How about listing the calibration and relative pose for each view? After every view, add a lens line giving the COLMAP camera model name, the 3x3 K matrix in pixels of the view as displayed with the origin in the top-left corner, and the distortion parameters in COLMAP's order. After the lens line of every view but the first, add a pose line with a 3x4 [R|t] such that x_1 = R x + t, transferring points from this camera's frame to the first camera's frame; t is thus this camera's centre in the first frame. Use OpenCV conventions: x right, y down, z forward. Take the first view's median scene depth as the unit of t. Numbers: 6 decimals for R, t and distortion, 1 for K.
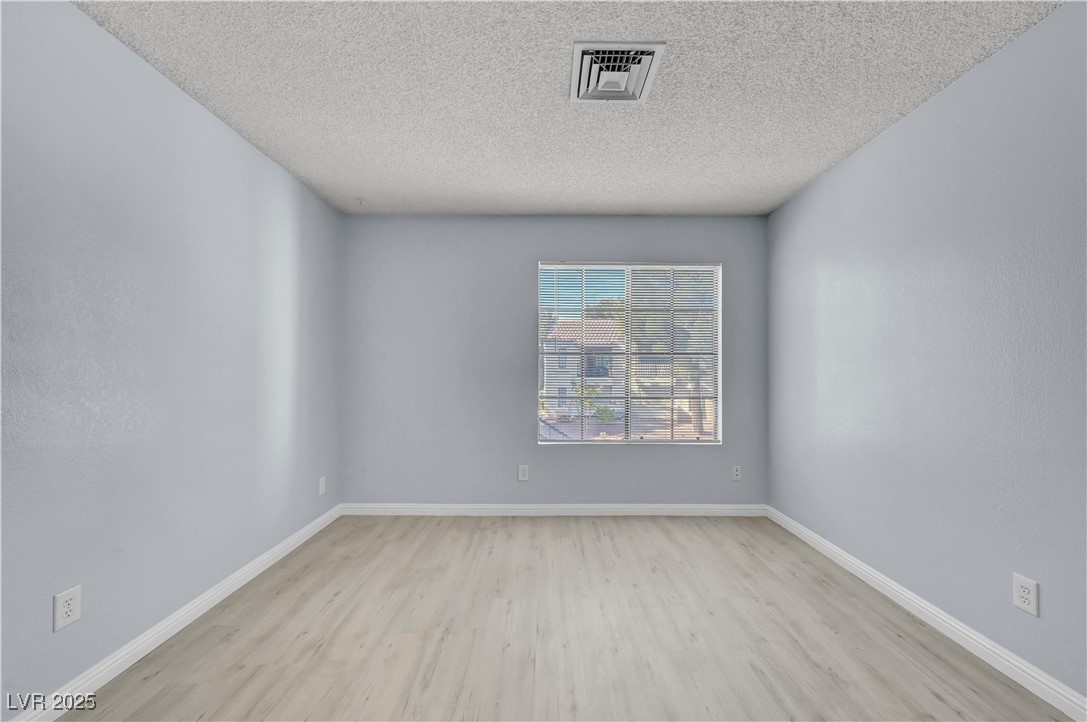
lens RADIAL K [[433.3, 0, 554.5], [0, 433.3, 362.4], [0, 0, 1]] dist [-0.000641, 0.000700]
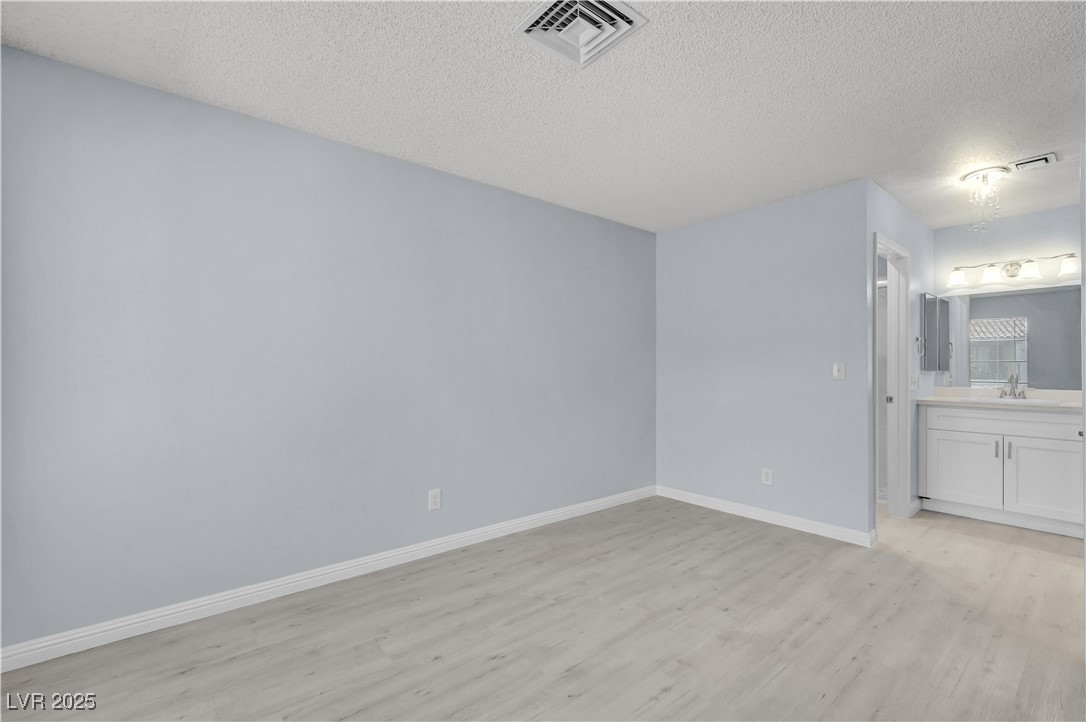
lens RADIAL K [[461.3, 0, 544.2], [0, 461.3, 361.6], [0, 0, 1]] dist [-0.000628, -0.000243]
pose [[-0.613820, 0.011497, 0.789362, -0.393500], [-0.013292, 0.999602, -0.024895, 0.020112], [-0.789334, -0.025773, -0.613423, 1.148566]]
